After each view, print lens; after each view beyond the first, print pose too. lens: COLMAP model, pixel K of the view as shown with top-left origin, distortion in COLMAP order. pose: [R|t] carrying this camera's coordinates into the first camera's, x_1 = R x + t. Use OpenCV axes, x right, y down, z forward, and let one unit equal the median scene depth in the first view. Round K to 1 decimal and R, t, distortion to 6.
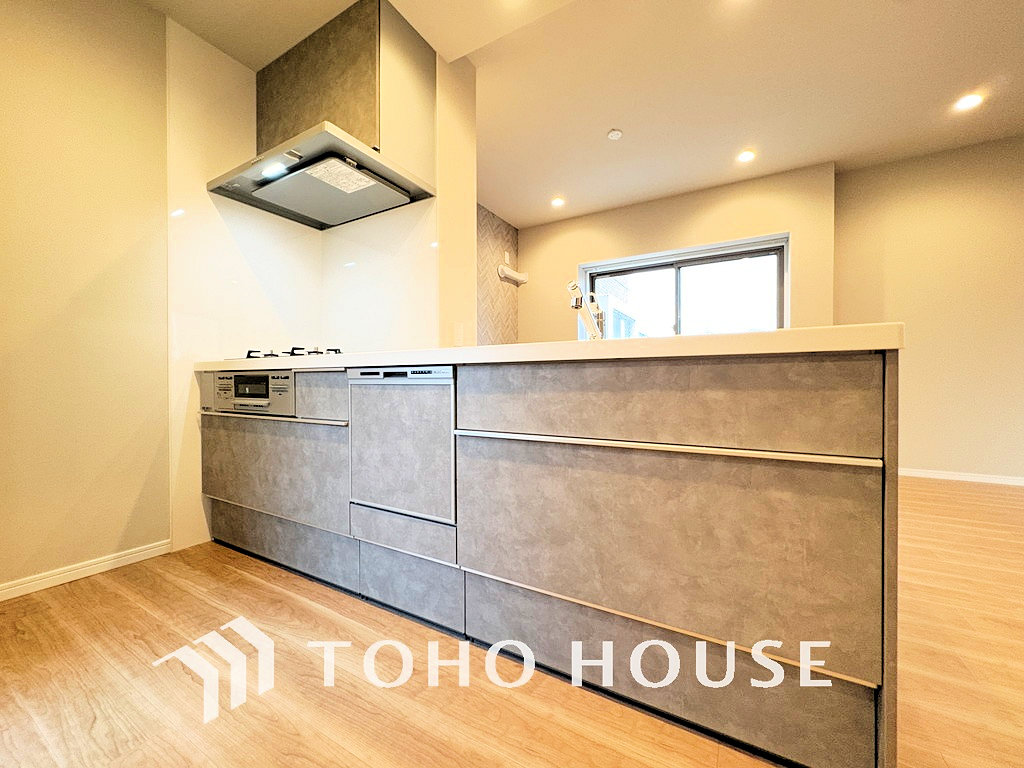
lens RADIAL K [[407.6, 0, 510.3], [0, 407.6, 384.4], [0, 0, 1]] dist [0.001454, -0.000163]
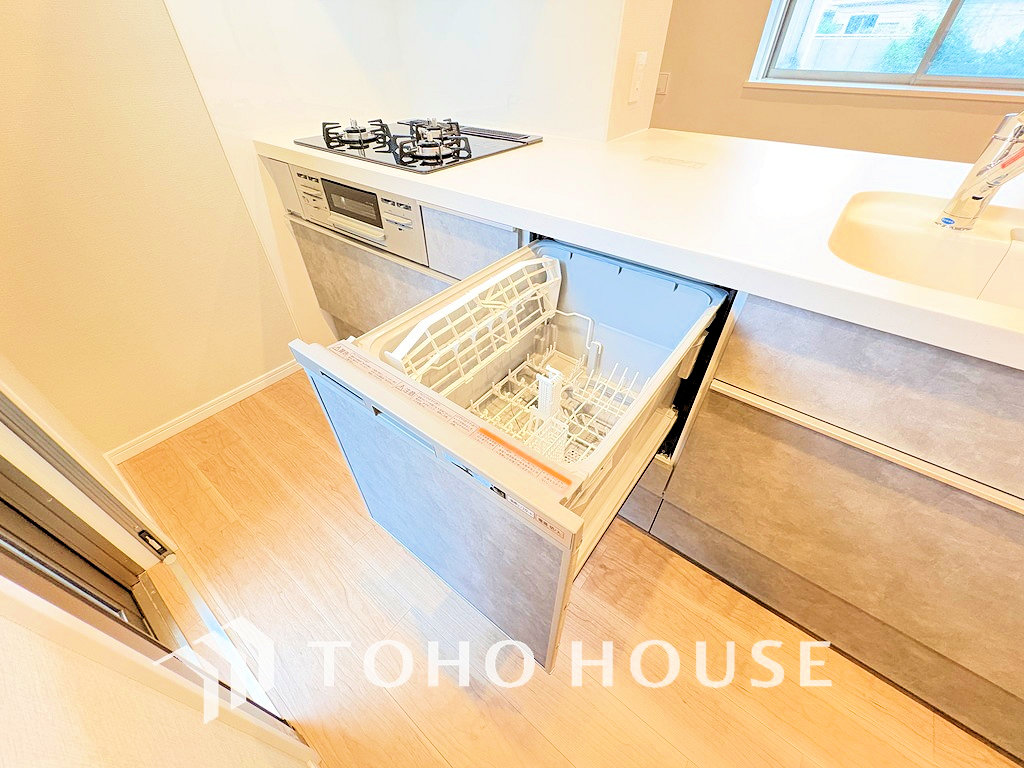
lens RADIAL K [[410.9, 0, 506.0], [0, 410.9, 384.7], [0, 0, 1]] dist [0.000720, -0.000039]
pose [[0.989720, 0.092604, -0.108990, -0.275416], [-0.000125, 0.762629, 0.646836, -0.221789], [0.143018, -0.640173, 0.754801, 0.313838]]
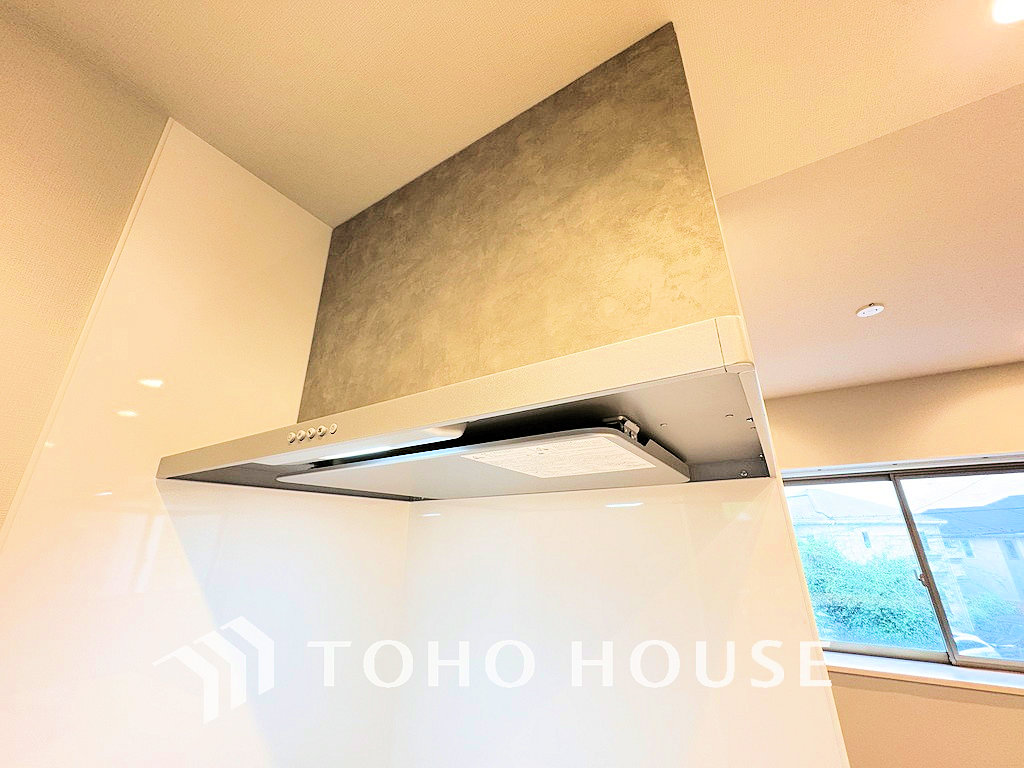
lens RADIAL K [[410.9, 0, 506.0], [0, 410.9, 384.7], [0, 0, 1]] dist [0.000720, -0.000039]
pose [[0.999120, -0.017030, -0.038332, -0.460233], [0.002215, 0.934013, -0.357232, -0.463226], [0.041886, 0.356833, 0.933229, 0.703230]]
